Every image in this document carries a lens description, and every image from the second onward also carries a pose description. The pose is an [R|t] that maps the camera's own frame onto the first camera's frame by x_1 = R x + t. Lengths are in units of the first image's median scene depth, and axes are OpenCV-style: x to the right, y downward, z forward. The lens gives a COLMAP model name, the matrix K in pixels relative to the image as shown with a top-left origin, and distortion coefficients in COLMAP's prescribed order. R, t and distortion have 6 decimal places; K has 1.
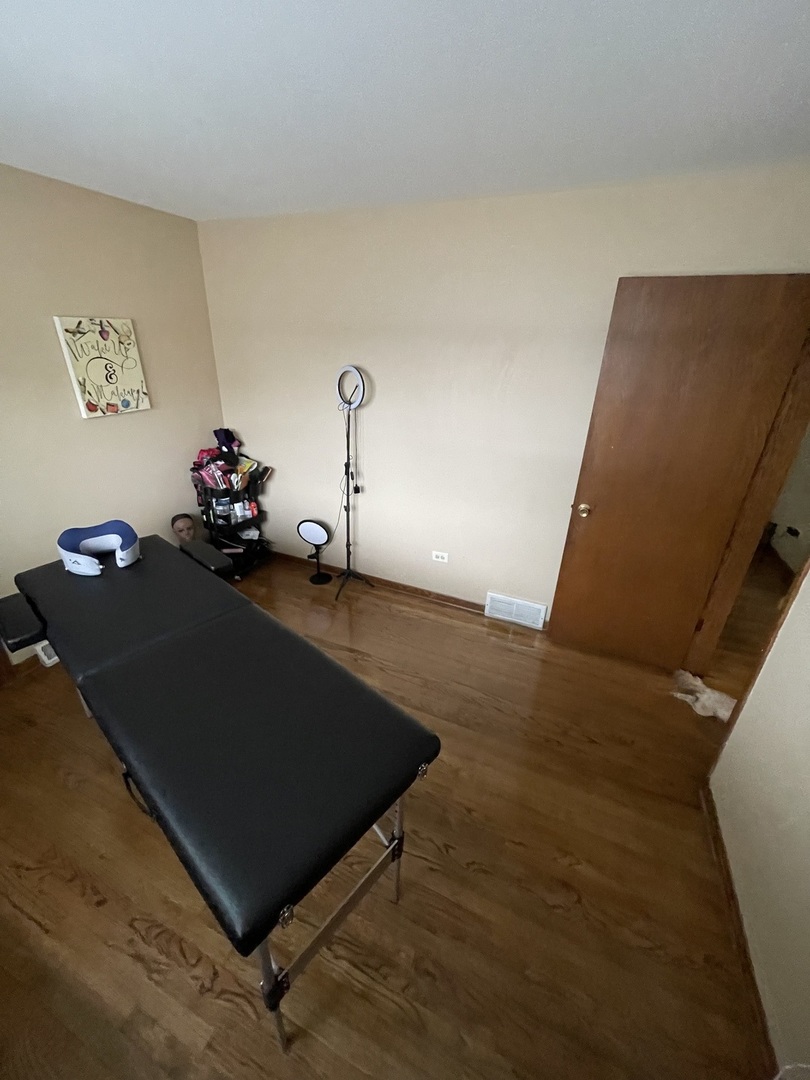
lens RADIAL K [[432.7, 0, 406.7], [0, 432.7, 532.3], [0, 0, 1]] dist [-0.003174, 0.001031]
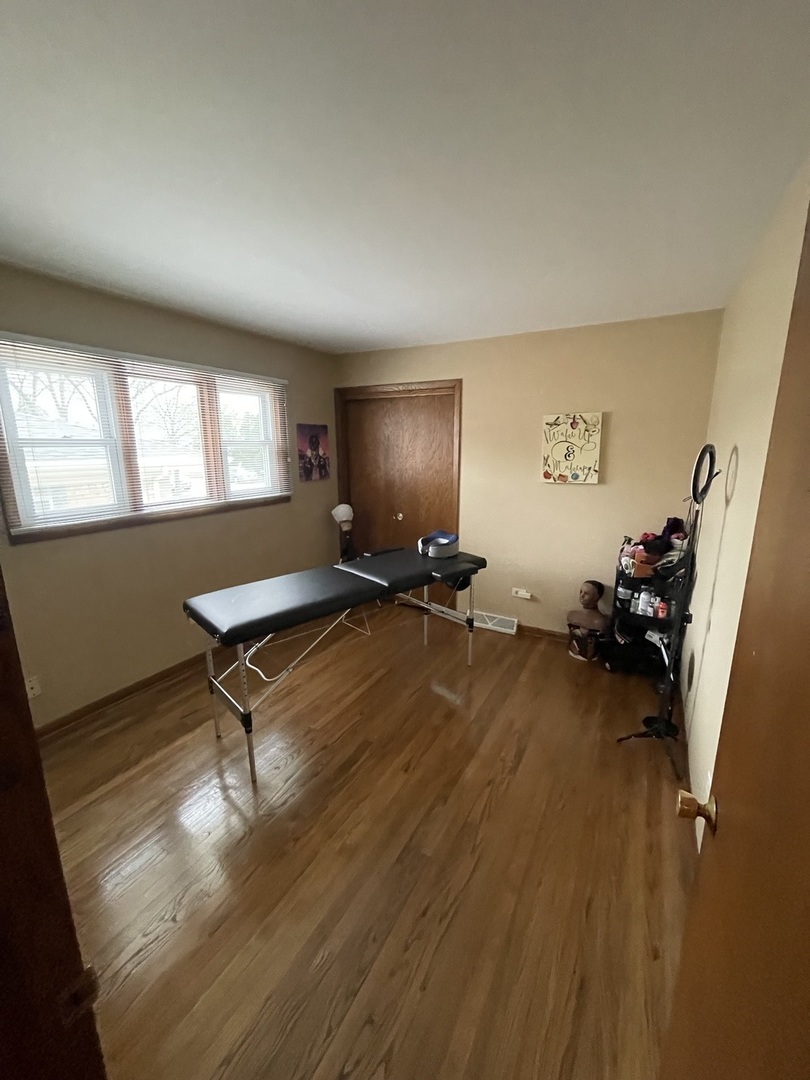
lens RADIAL K [[432.7, 0, 399.2], [0, 432.7, 536.9], [0, 0, 1]] dist [-0.003174, 0.001031]
pose [[-0.115974, 0.163906, -0.979635, 0.695297], [-0.410644, 0.890139, 0.197546, -0.187138], [0.904390, 0.425191, -0.035925, 0.684576]]
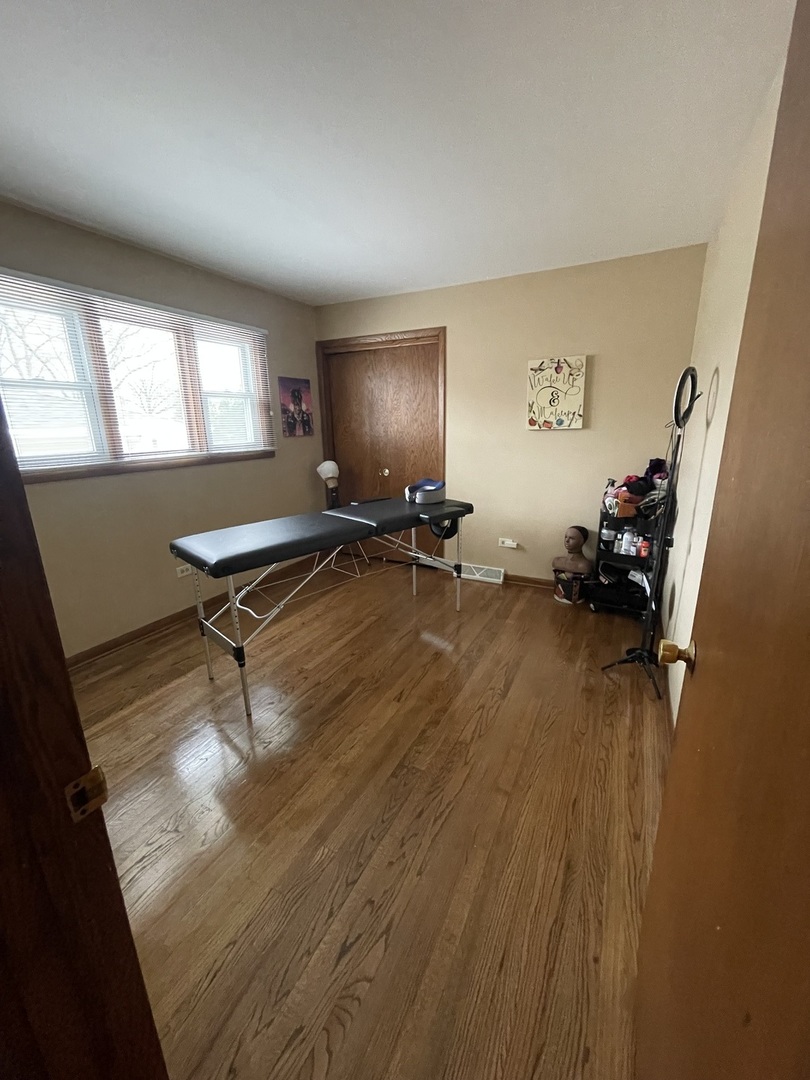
lens RADIAL K [[432.7, 0, 398.7], [0, 432.7, 535.9], [0, 0, 1]] dist [-0.003174, 0.001031]
pose [[-0.082328, 0.214287, -0.973295, 0.713709], [-0.396343, 0.889018, 0.229257, -0.110209], [0.914404, 0.404633, 0.011740, 0.718182]]
